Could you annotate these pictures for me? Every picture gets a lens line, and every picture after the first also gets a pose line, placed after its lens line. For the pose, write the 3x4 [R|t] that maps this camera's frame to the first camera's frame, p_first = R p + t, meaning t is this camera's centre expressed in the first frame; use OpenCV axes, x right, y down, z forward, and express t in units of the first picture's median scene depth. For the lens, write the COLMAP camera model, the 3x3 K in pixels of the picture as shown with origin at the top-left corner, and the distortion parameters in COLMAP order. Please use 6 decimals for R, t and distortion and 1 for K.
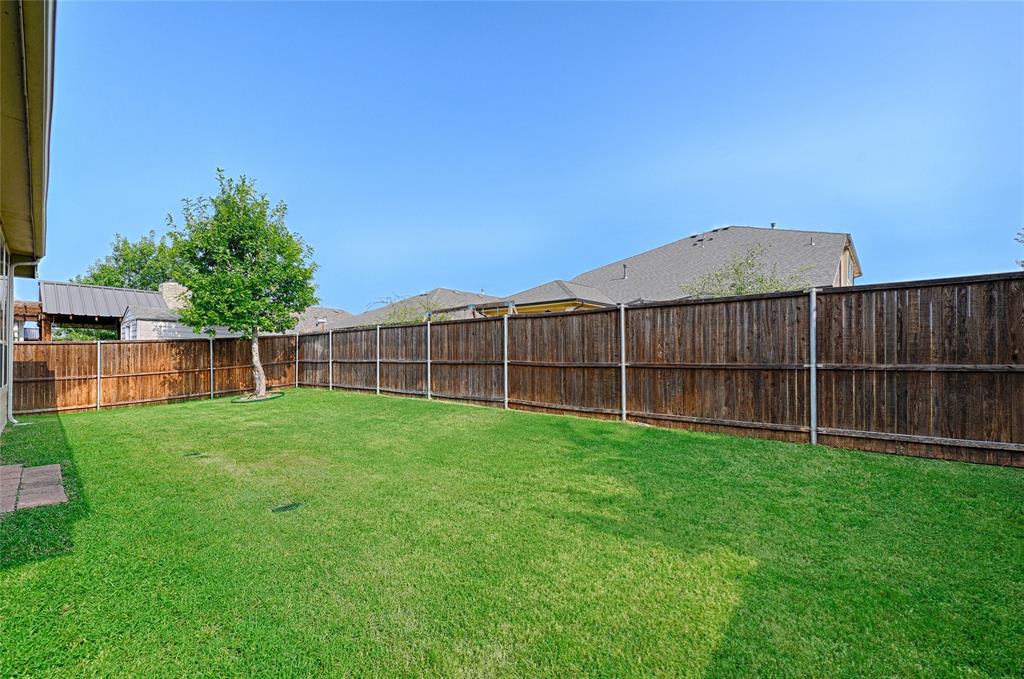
lens RADIAL K [[419.4, 0, 526.9], [0, 419.4, 356.7], [0, 0, 1]] dist [0.000742, -0.000255]
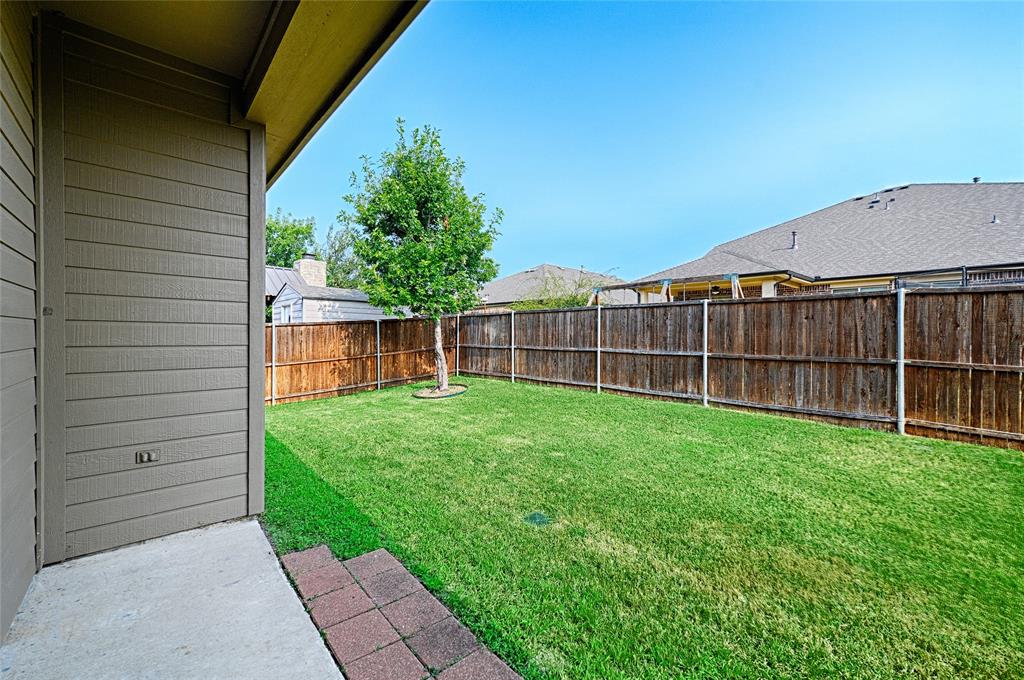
lens RADIAL K [[419.4, 0, 532.0], [0, 419.4, 334.1], [0, 0, 1]] dist [0.000742, -0.000255]
pose [[0.992759, 0.007792, -0.119867, -0.357868], [-0.007841, 0.999969, 0.000066, -0.017613], [0.119864, 0.000875, 0.992790, 0.190515]]
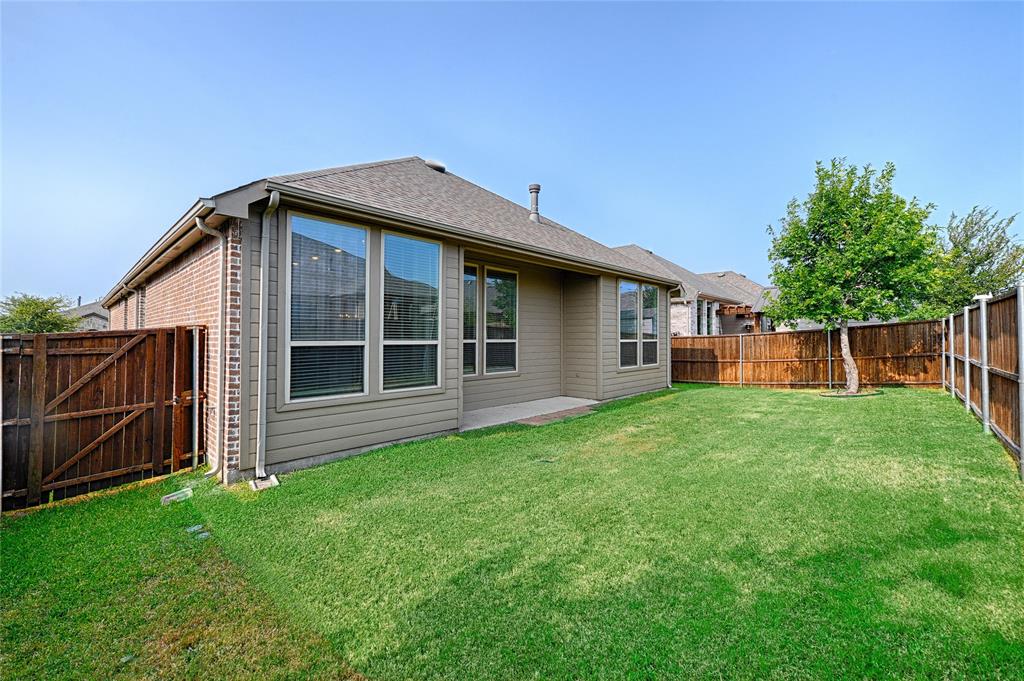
lens RADIAL K [[419.4, 0, 513.2], [0, 419.4, 333.0], [0, 0, 1]] dist [0.000742, -0.000255]
pose [[-0.039934, -0.009715, -0.999155, 0.303730], [0.003669, 0.999945, -0.009869, -0.027579], [0.999196, -0.004060, -0.039896, 0.304777]]
